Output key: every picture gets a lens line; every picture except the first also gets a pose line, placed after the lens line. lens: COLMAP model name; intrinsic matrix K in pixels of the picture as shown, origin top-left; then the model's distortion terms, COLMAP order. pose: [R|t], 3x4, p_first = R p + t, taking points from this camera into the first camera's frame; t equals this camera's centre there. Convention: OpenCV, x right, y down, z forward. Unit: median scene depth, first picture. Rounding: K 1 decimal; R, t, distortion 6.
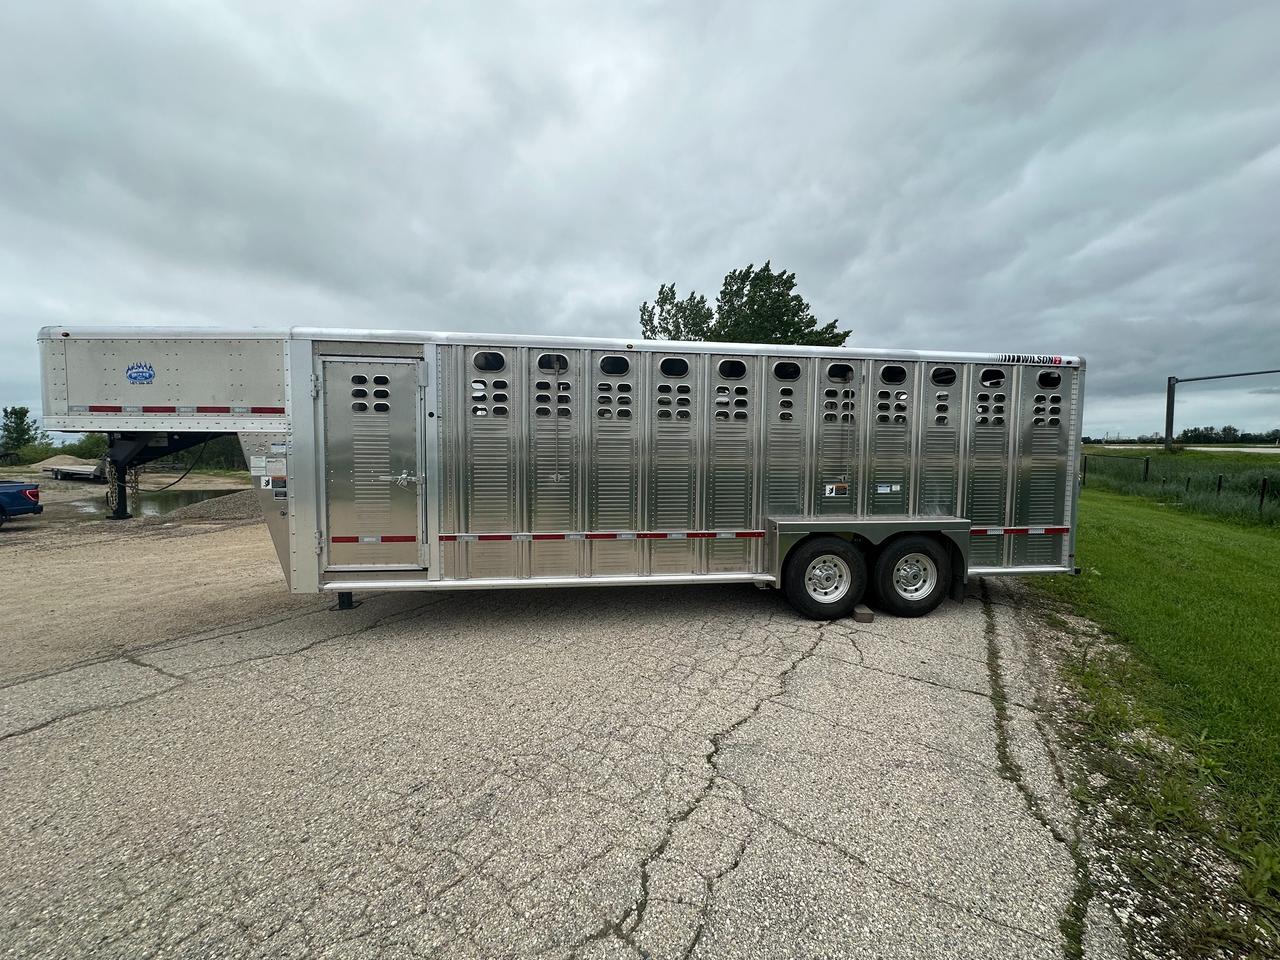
lens RADIAL K [[511.7, 0, 641.5], [0, 511.7, 487.6], [0, 0, 1]] dist [-0.011112, 0.000778]
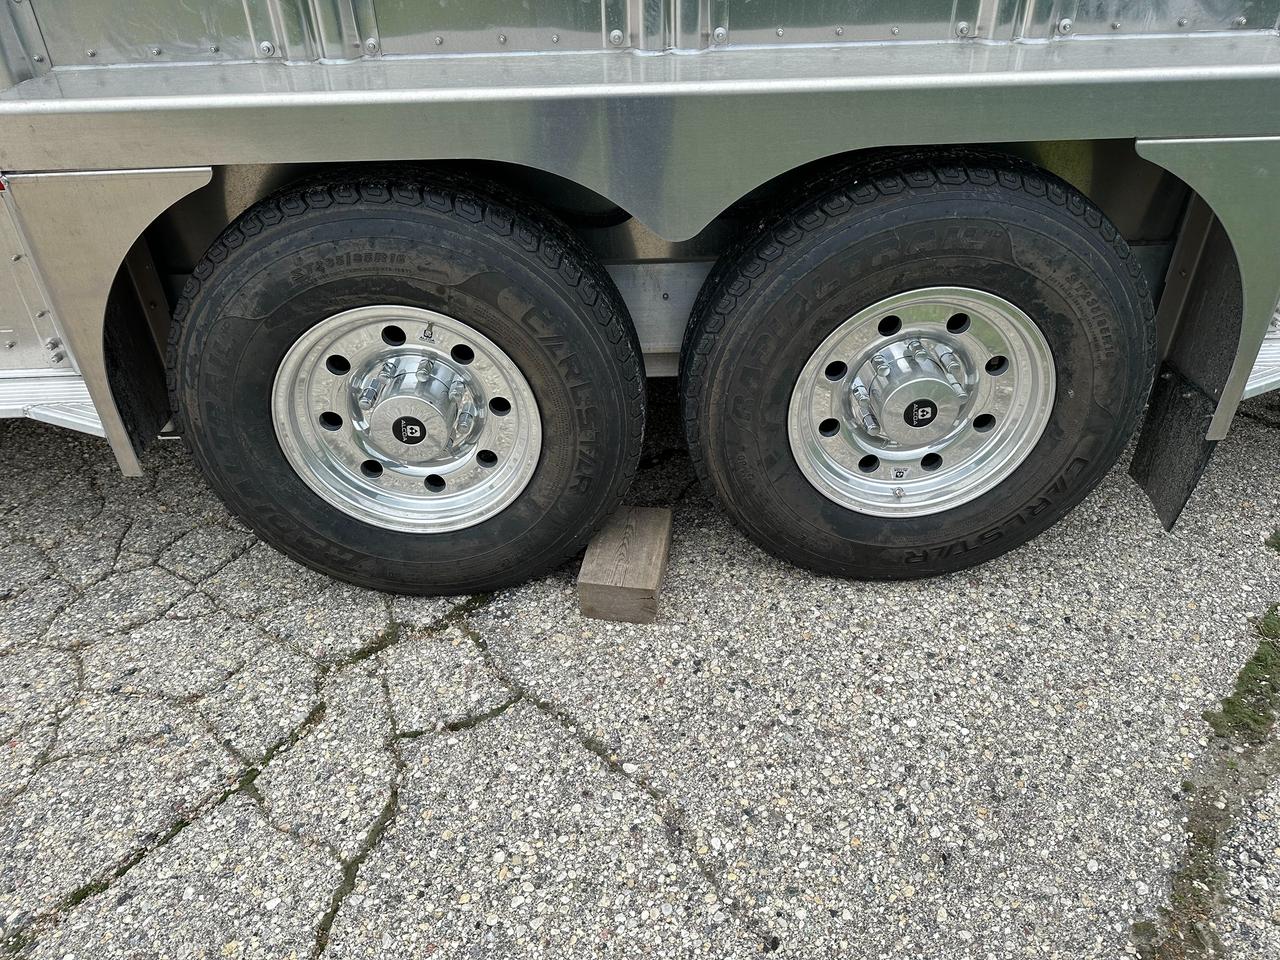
lens RADIAL K [[905.3, 0, 642.6], [0, 905.3, 487.4], [0, 0, 1]] dist [0.017847, -0.035472]
pose [[0.993634, 0.035160, -0.107028, 0.188477], [0.024581, 0.859491, 0.510560, 0.012463], [0.109941, -0.509941, 0.853155, 0.278457]]
